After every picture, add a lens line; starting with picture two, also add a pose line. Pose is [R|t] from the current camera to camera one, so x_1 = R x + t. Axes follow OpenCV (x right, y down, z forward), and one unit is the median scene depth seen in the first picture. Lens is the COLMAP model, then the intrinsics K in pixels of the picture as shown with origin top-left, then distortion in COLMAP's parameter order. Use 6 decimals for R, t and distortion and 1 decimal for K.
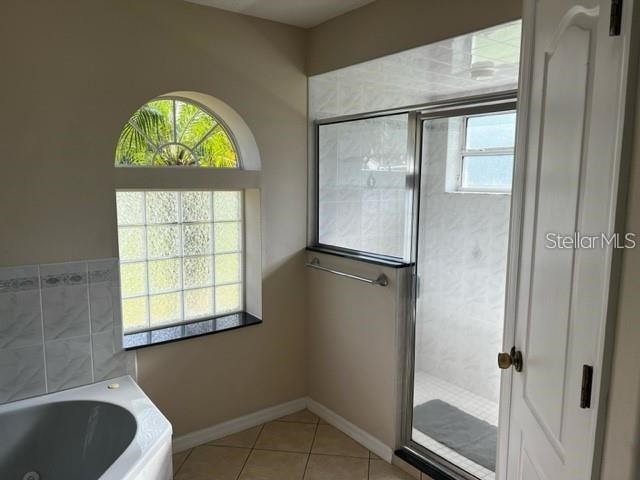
lens RADIAL K [[477.7, 0, 319.9], [0, 477.7, 237.1], [0, 0, 1]] dist [0.011014, 0.000002]
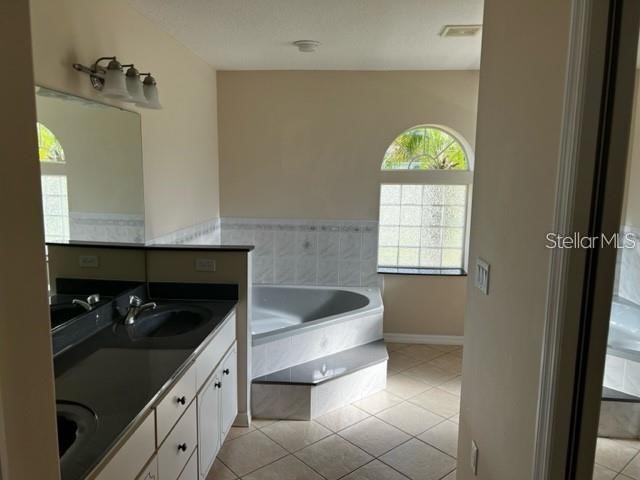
lens RADIAL K [[477.7, 0, 319.9], [0, 477.7, 240.4], [0, 0, 1]] dist [0.011014, 0.000002]
pose [[0.750974, 0.095945, -0.653324, 0.573364], [-0.087712, 0.995115, 0.045317, 0.050402], [0.654480, 0.023273, 0.755721, -0.485493]]
